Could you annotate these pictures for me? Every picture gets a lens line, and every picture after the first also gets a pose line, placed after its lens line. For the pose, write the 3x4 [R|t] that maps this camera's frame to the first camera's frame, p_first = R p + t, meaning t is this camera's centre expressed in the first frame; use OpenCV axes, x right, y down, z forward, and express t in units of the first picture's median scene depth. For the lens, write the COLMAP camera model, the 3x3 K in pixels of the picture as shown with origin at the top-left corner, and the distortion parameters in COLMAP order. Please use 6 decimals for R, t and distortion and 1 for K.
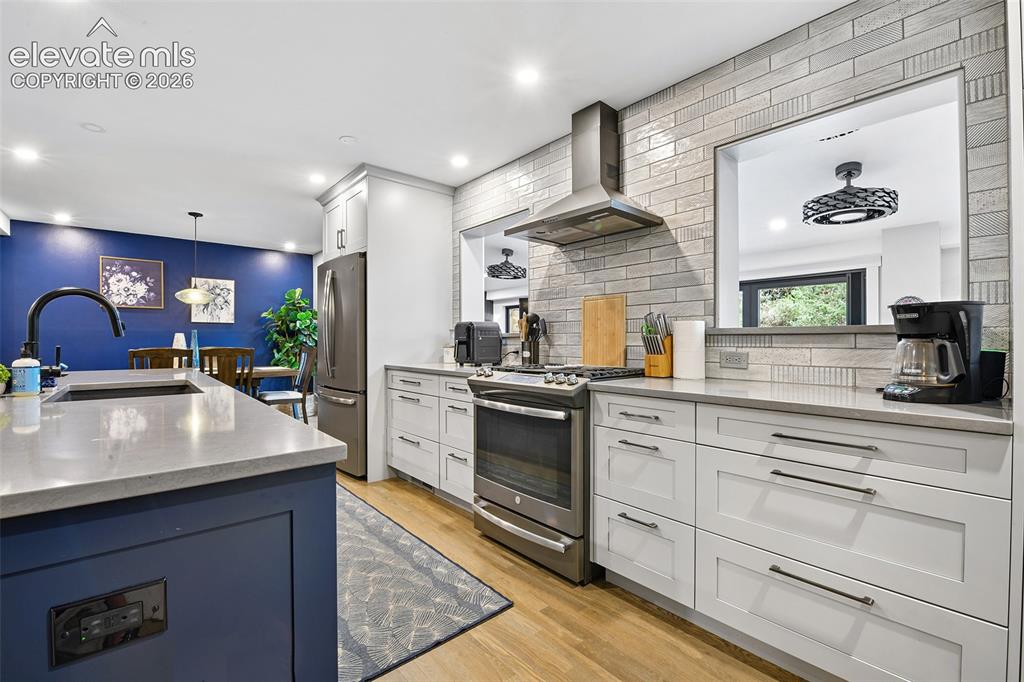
lens RADIAL K [[434.0, 0, 504.8], [0, 434.0, 344.1], [0, 0, 1]] dist [-0.012821, -0.002413]
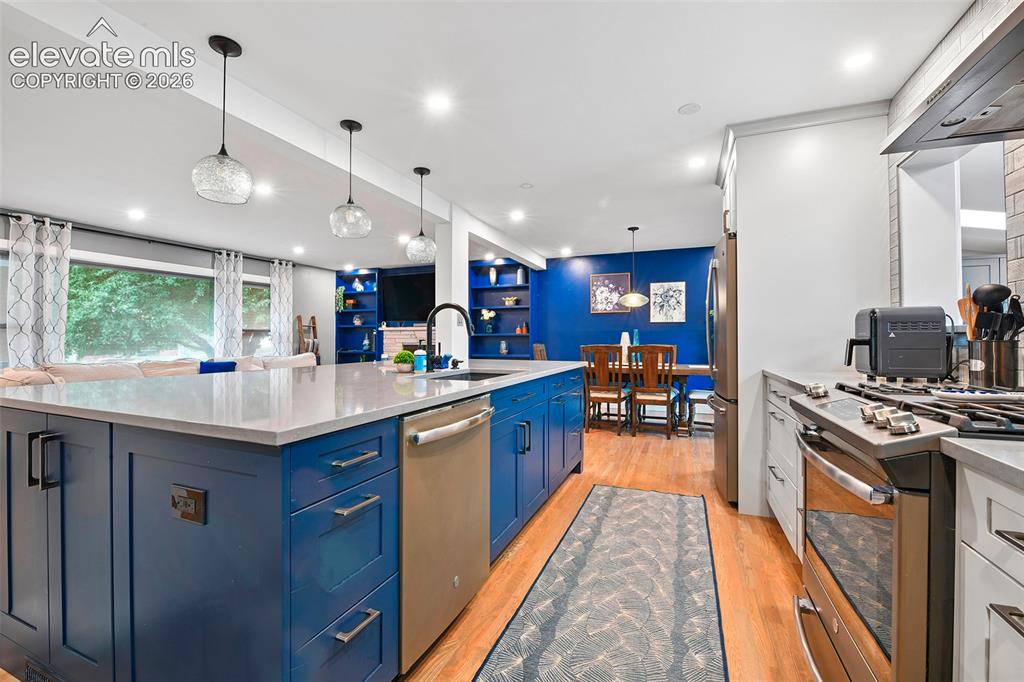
lens RADIAL K [[434.0, 0, 508.2], [0, 434.0, 336.8], [0, 0, 1]] dist [-0.012821, -0.002413]
pose [[0.454977, -0.003662, -0.890496, 0.209894], [-0.006960, 0.999946, -0.007668, -0.002315], [0.890476, 0.009687, 0.454927, 0.238689]]
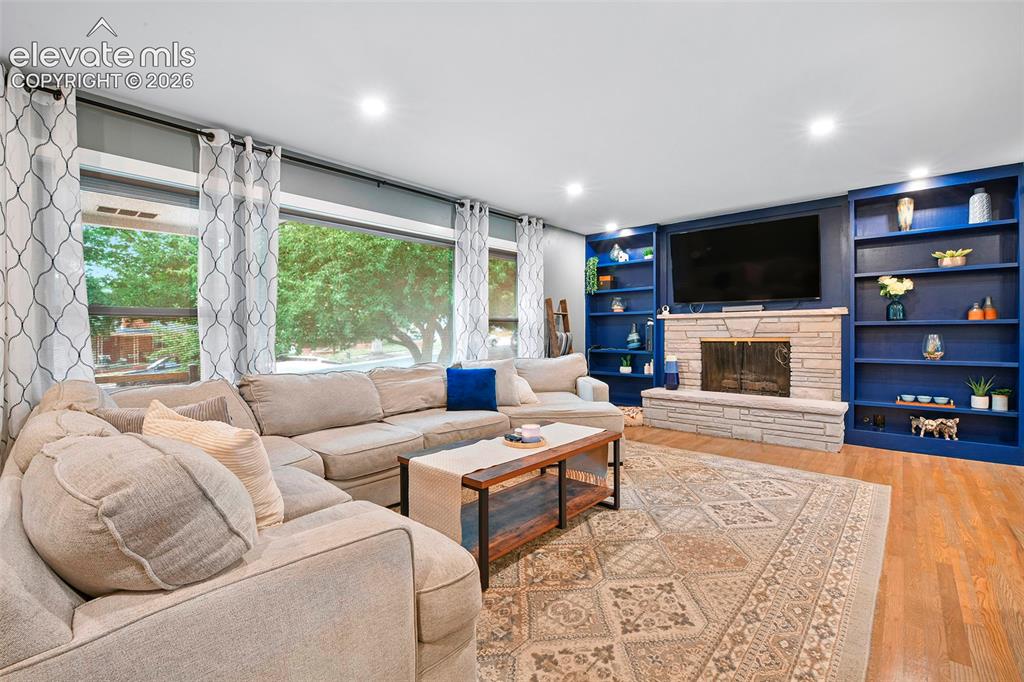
lens RADIAL K [[442.7, 0, 506.4], [0, 442.7, 338.2], [0, 0, 1]] dist [-0.011854, -0.002861]
pose [[0.124579, 0.011912, -0.992138, -0.723926], [-0.002441, 0.999929, 0.011699, 0.001181], [0.992207, 0.000965, 0.124599, -0.056111]]
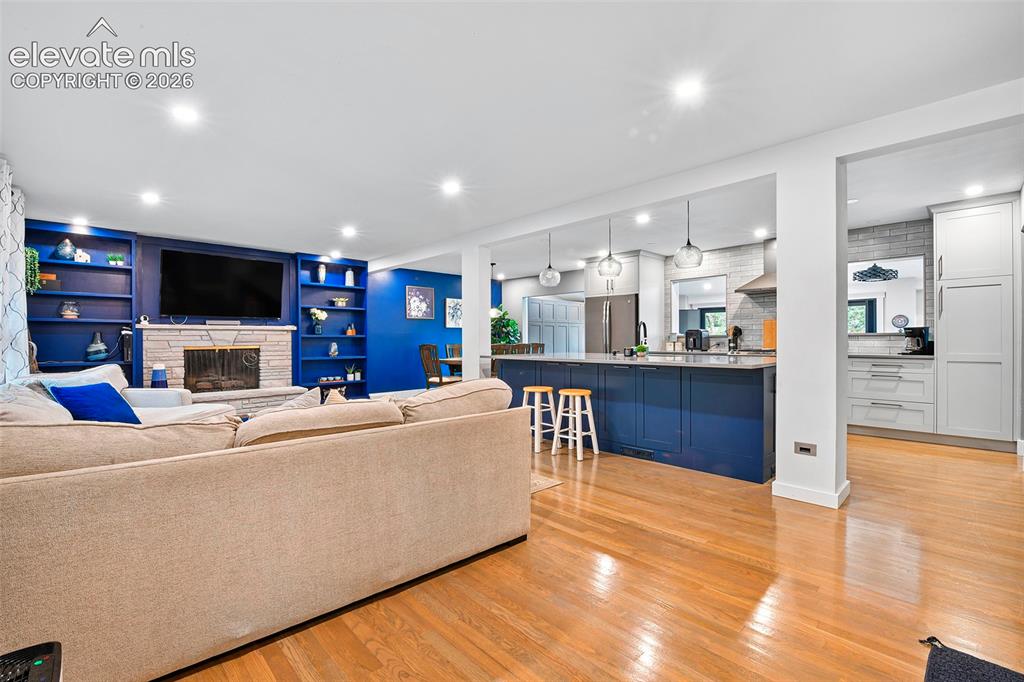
lens RADIAL K [[442.7, 0, 506.3], [0, 442.7, 344.1], [0, 0, 1]] dist [-0.011854, -0.002861]
pose [[0.998894, -0.004591, 0.046795, -0.994371], [0.004513, 0.999988, 0.001781, 0.008764], [-0.046803, -0.001568, 0.998903, -0.957056]]
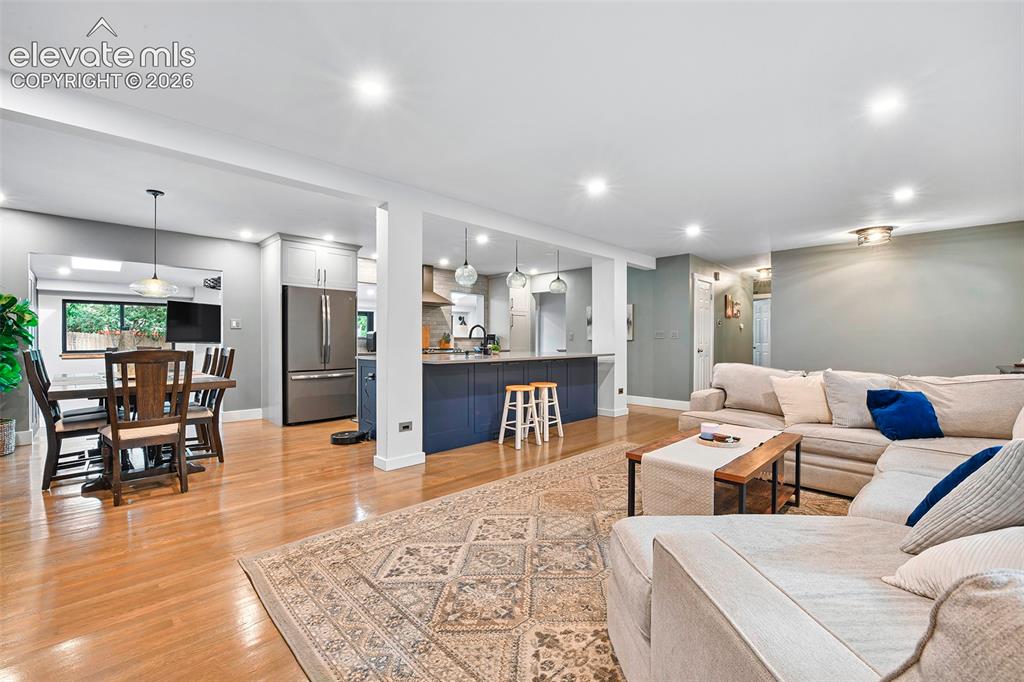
lens RADIAL K [[434.0, 0, 506.0], [0, 434.0, 340.5], [0, 0, 1]] dist [-0.012821, -0.002413]
pose [[-0.071759, -0.001748, 0.997420, -2.161389], [0.007814, 0.999967, 0.002315, -0.004357], [-0.997391, 0.007960, -0.071743, 0.487973]]
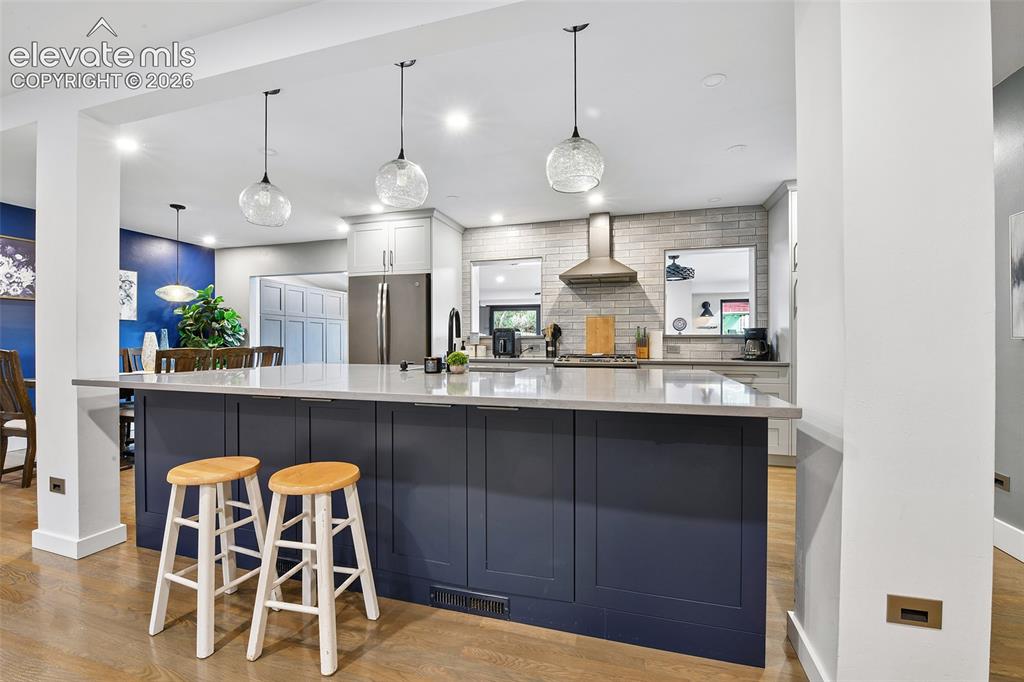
lens RADIAL K [[434.0, 0, 505.4], [0, 434.0, 342.0], [0, 0, 1]] dist [-0.012821, -0.002413]
pose [[0.843825, -0.000380, 0.536619, -0.823908], [0.004128, 0.999975, -0.005783, 0.005023], [-0.536603, 0.007095, 0.843805, -0.238080]]
